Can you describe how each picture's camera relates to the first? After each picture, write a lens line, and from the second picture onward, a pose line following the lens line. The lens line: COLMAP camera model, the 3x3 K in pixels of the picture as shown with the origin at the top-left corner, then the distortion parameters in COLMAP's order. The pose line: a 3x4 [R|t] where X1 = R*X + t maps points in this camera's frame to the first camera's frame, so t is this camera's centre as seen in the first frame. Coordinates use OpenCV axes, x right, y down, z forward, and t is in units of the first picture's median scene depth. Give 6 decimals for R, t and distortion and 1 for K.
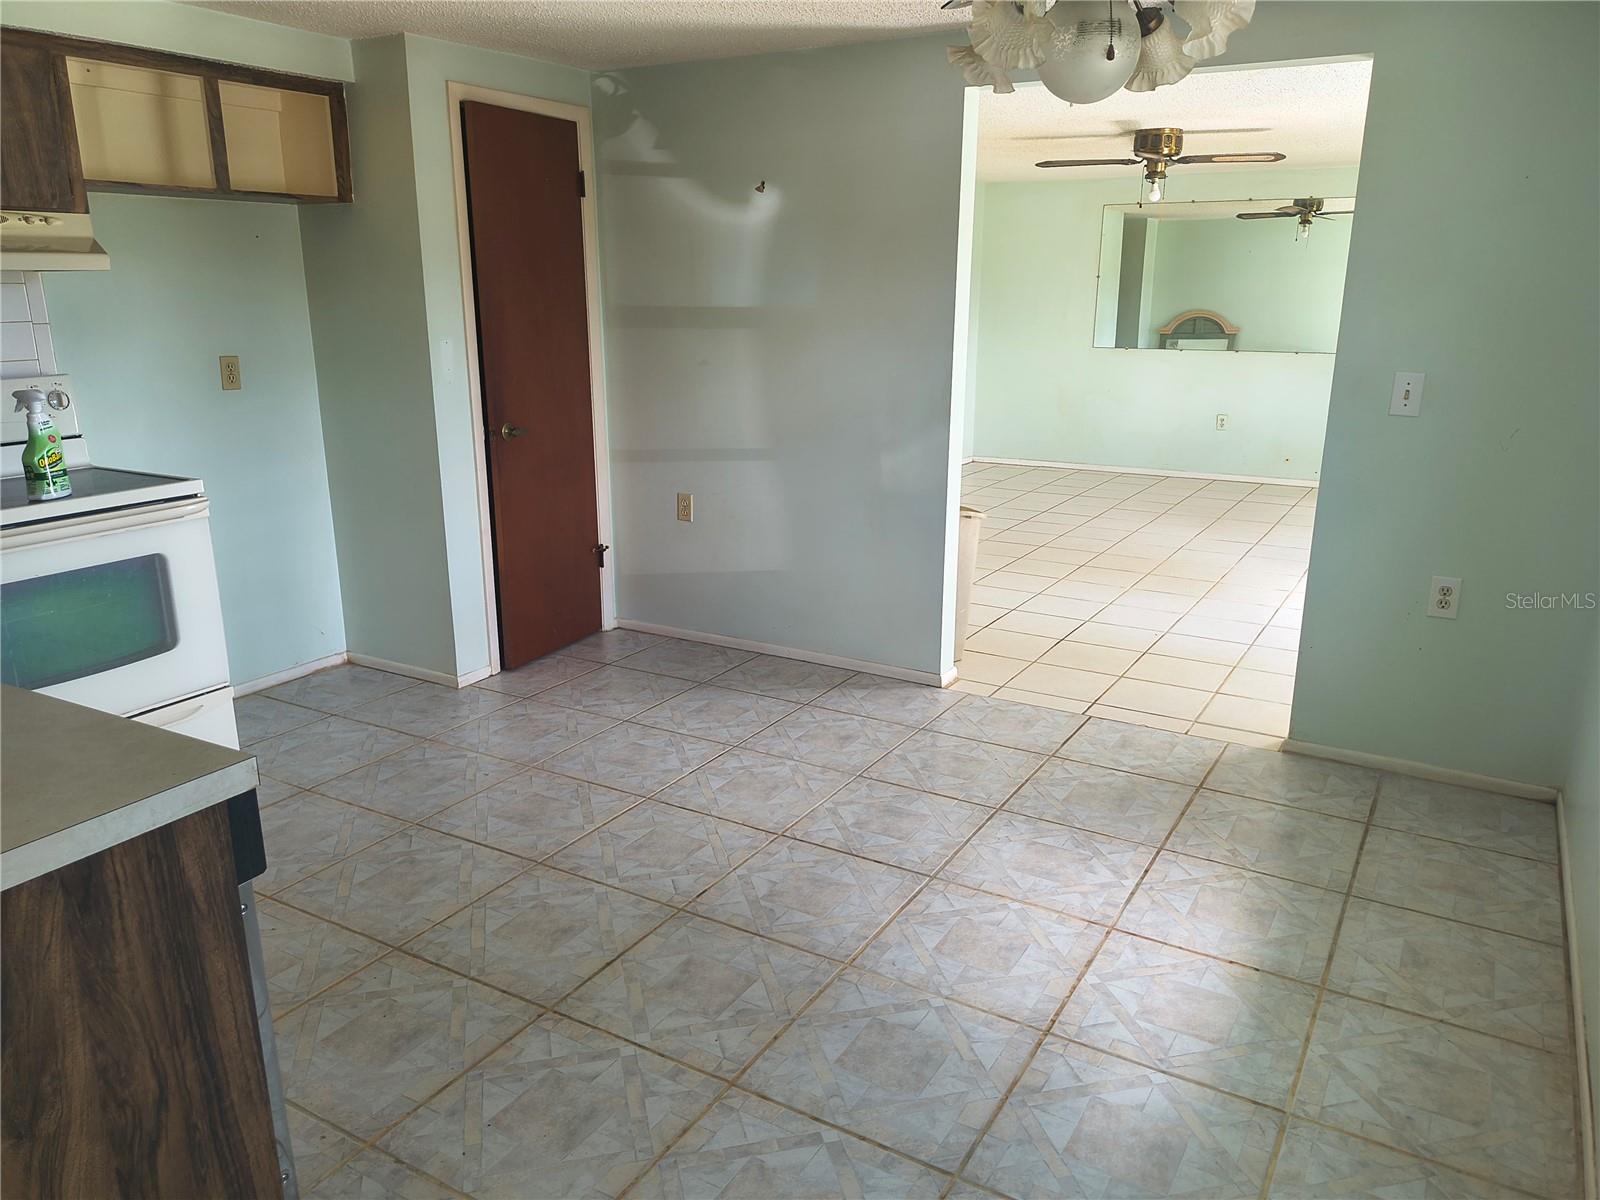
lens RADIAL K [[1172.4, 0, 792.4], [0, 1172.4, 621.1], [0, 0, 1]] dist [0.049916, -0.051942]
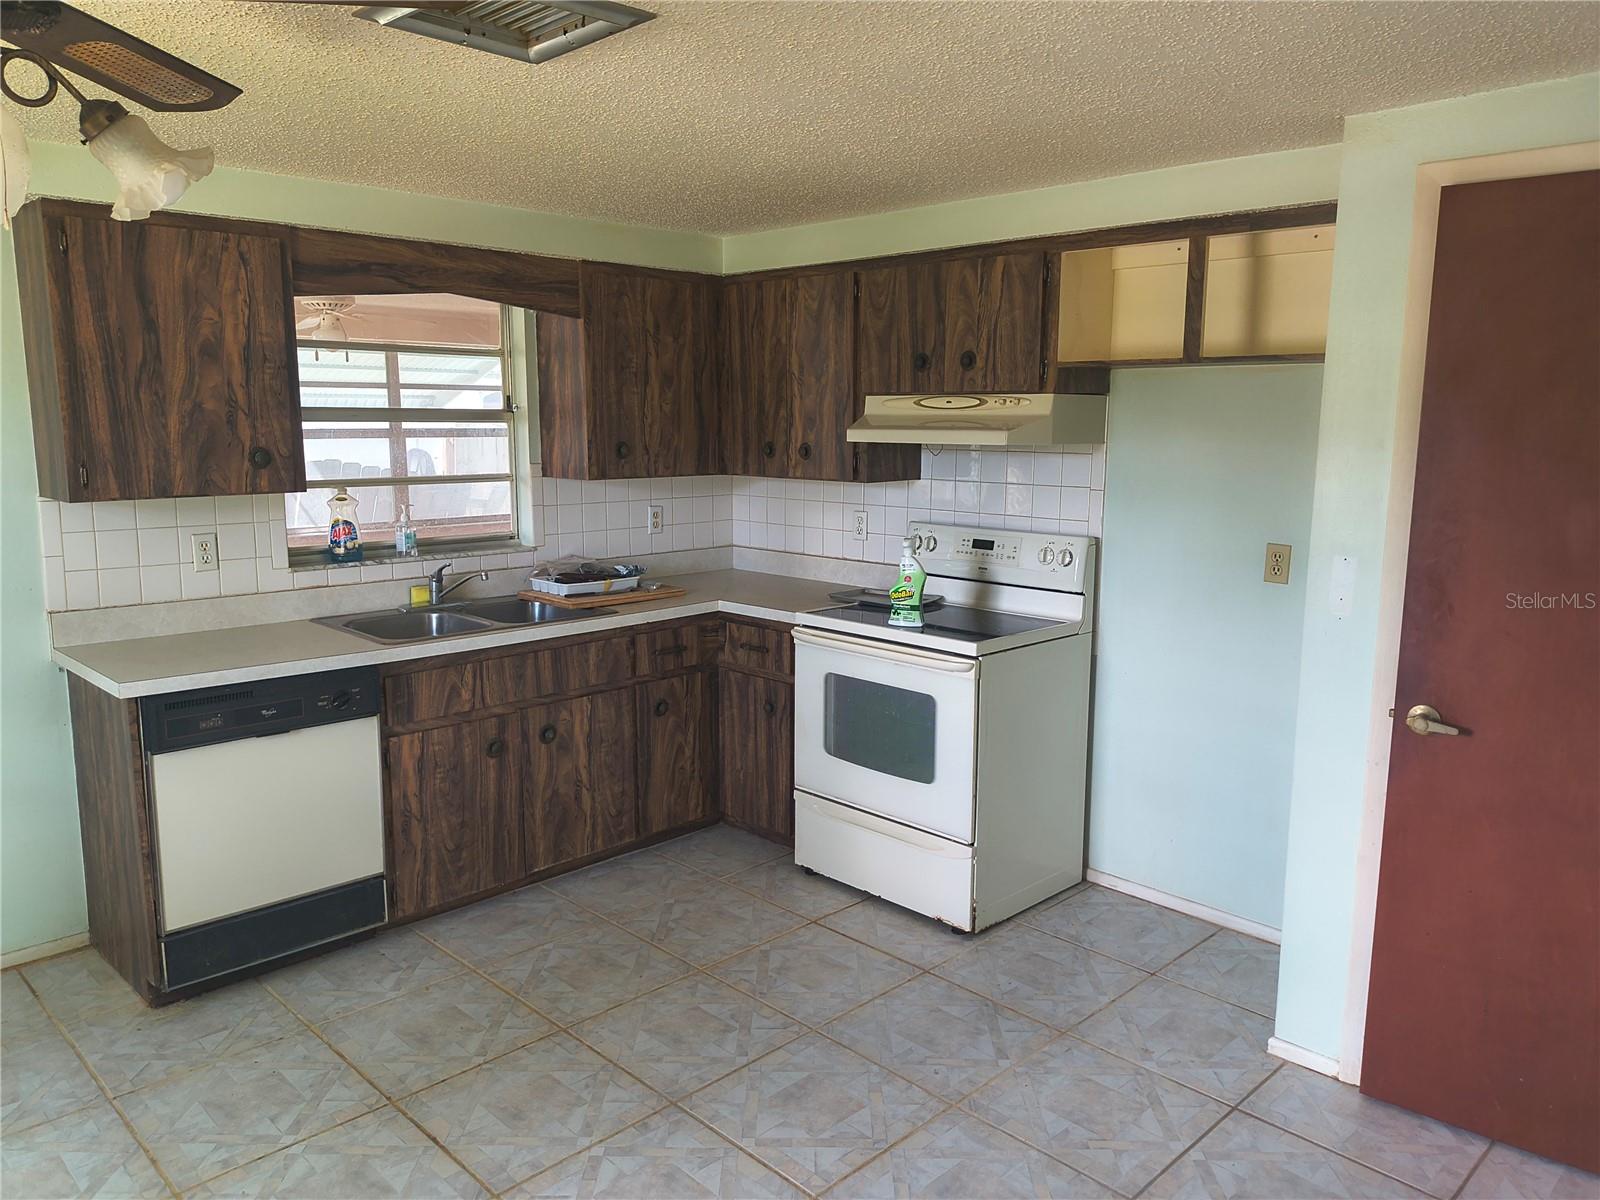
lens RADIAL K [[1172.4, 0, 805.5], [0, 1172.4, 599.3], [0, 0, 1]] dist [0.049916, -0.051942]
pose [[-0.252324, 0.154615, -0.955210, 0.533022], [-0.270721, 0.936451, 0.223091, -0.362838], [0.929001, 0.314887, -0.194432, 1.109693]]
